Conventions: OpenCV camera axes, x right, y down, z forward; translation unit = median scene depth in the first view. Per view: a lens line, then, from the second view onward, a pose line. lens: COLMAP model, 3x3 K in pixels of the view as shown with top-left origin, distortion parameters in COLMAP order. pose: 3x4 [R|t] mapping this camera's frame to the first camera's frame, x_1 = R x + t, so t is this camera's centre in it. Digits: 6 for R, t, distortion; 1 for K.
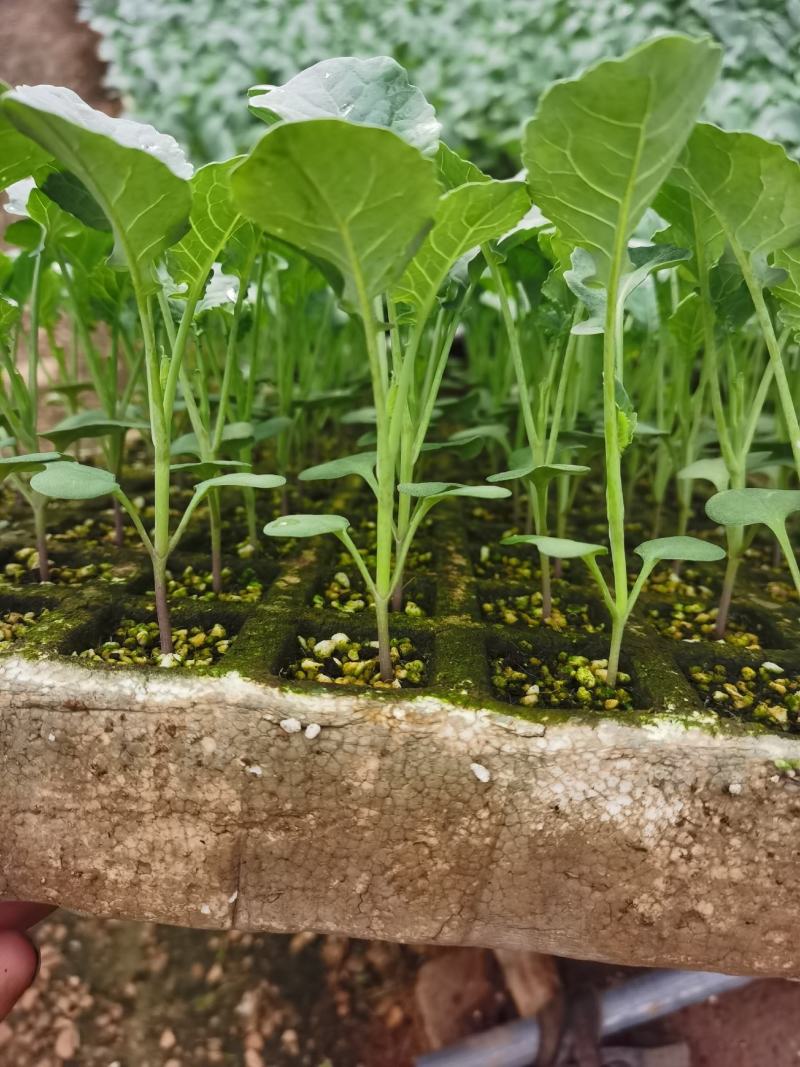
lens RADIAL K [[906.4, 0, 403.0], [0, 906.4, 538.4], [0, 0, 1]] dist [0.058262, -0.042107]
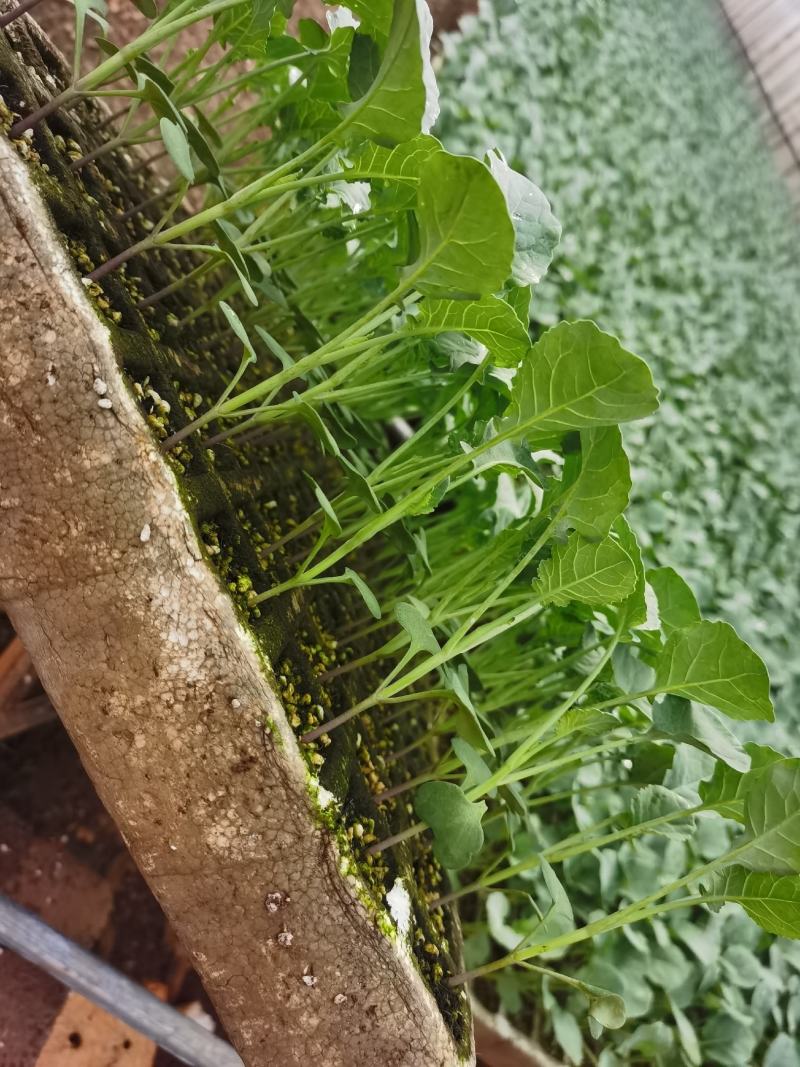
lens RADIAL K [[906.4, 0, 400.8], [0, 906.4, 522.4], [0, 0, 1]] dist [0.058262, -0.042107]
pose [[0.493915, 0.861110, 0.120572, 0.093305], [-0.843156, 0.508199, -0.175563, 0.166970], [-0.212453, -0.014948, 0.977057, -0.337490]]
